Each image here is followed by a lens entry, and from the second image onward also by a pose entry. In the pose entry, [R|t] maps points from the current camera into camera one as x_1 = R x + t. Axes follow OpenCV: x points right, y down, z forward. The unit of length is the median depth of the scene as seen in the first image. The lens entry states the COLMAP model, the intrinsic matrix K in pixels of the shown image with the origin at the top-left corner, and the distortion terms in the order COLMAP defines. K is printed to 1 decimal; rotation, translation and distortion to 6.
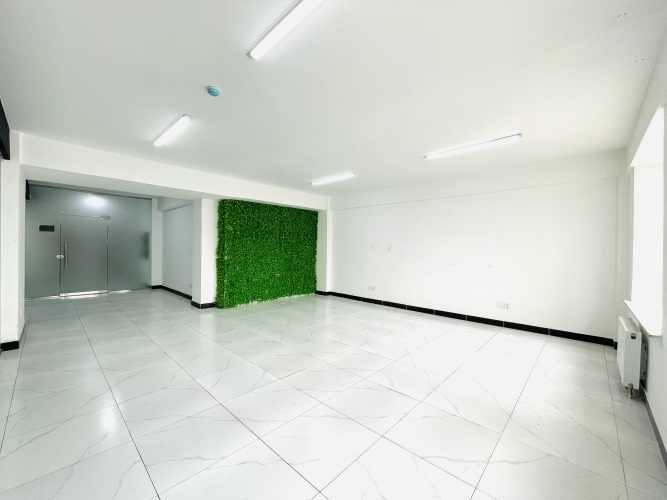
lens RADIAL K [[272.5, 0, 333.5], [0, 272.5, 250.0], [0, 0, 1]] dist [-0.000170, 0.000038]
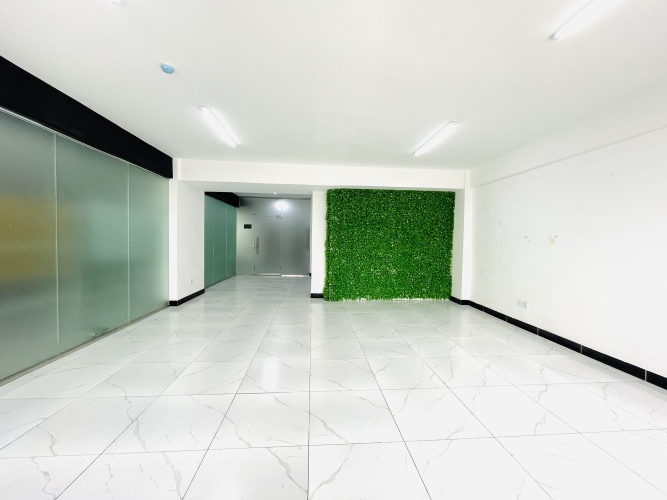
lens RADIAL K [[272.5, 0, 333.5], [0, 272.5, 250.0], [0, 0, 1]] dist [-0.000170, 0.000038]
pose [[0.741237, 0.022412, -0.670869, 0.237260], [-0.011710, 0.999722, 0.020460, 0.009052], [0.671141, -0.007310, 0.741294, 0.250335]]
